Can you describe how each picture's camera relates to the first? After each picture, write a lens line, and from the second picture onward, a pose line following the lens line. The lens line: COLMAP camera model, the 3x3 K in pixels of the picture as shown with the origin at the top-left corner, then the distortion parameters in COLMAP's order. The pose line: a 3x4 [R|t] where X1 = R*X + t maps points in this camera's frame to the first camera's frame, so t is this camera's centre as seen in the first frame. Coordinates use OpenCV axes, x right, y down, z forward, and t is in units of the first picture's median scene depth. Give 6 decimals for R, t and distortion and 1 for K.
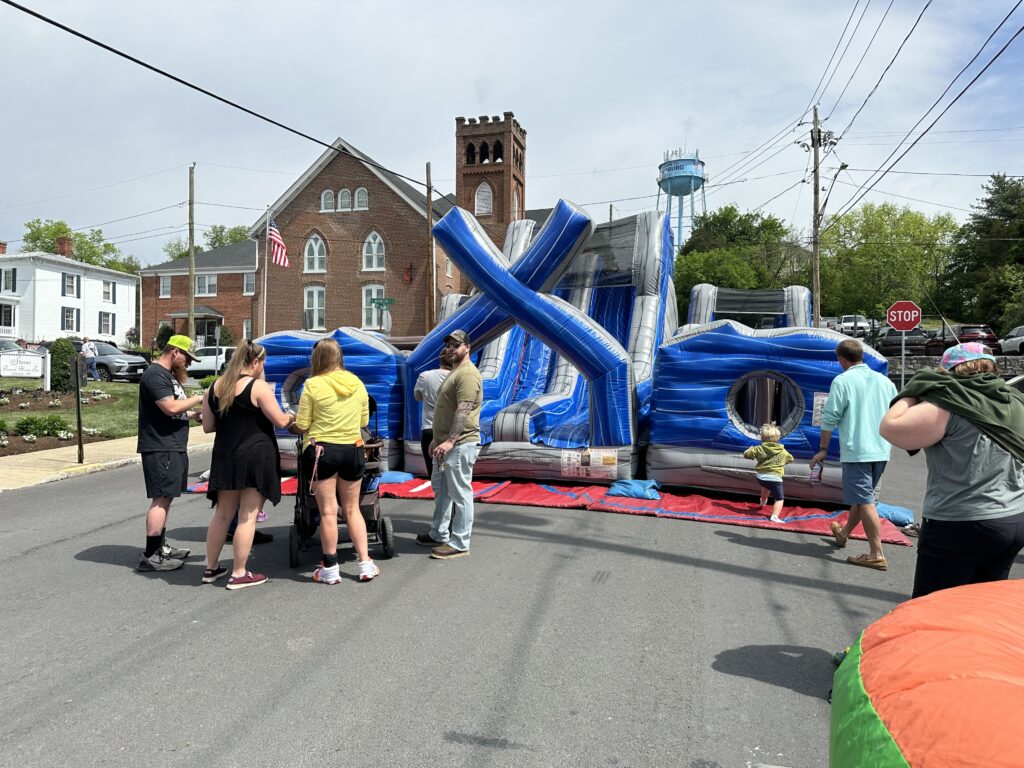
lens RADIAL K [[716.9, 0, 511.6], [0, 716.9, 384.1], [0, 0, 1]] dist [-0.003892, -0.004387]
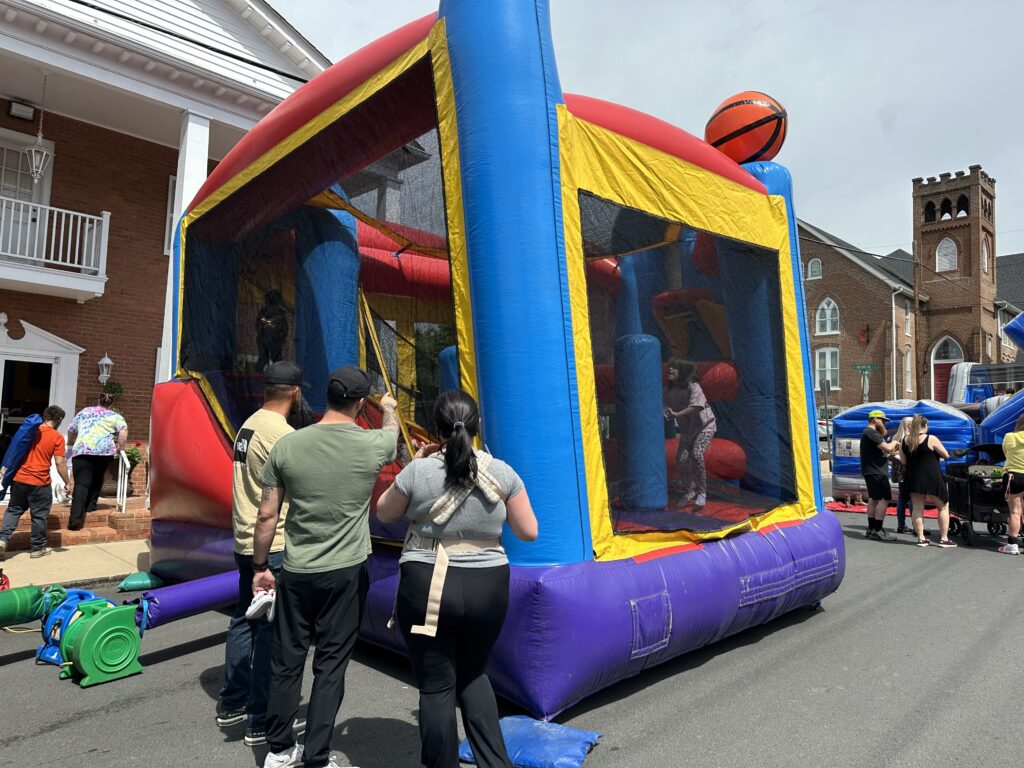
lens RADIAL K [[716.9, 0, 512.8], [0, 716.9, 380.7], [0, 0, 1]] dist [-0.003892, -0.004387]
pose [[0.853036, -0.030155, -0.520980, -0.041550], [-0.014682, 0.996547, -0.081721, 0.001782], [0.521645, 0.077360, 0.849648, -0.129136]]
